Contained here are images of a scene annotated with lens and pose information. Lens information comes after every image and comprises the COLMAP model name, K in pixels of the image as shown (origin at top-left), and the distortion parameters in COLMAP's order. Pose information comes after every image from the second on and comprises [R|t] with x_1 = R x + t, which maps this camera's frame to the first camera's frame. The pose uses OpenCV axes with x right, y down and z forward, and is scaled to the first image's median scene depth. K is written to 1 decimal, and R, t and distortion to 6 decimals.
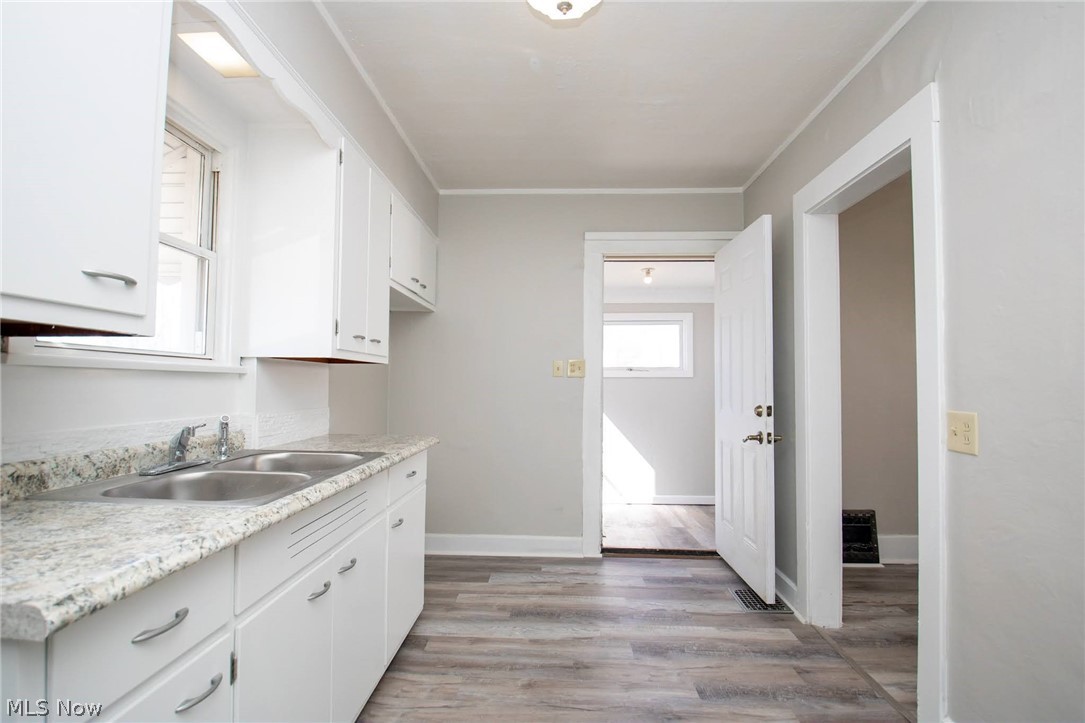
lens RADIAL K [[502.4, 0, 542.5], [0, 502.4, 361.5], [0, 0, 1]] dist [0.031421, -0.035863]
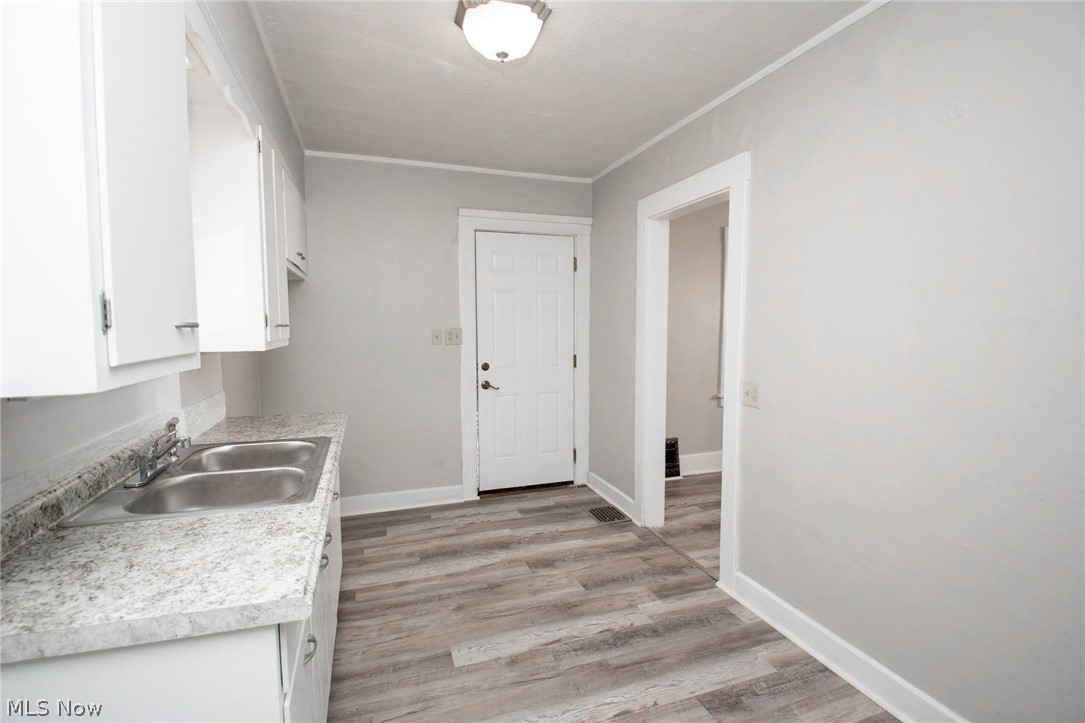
lens RADIAL K [[503.8, 0, 542.5], [0, 503.8, 361.5], [0, 0, 1]] dist [0.048149, -0.045533]
pose [[0.933789, -0.037651, 0.355839, -0.217066], [-0.004580, 0.993110, 0.117100, -0.092311], [-0.357796, -0.110976, 0.927182, -0.139855]]
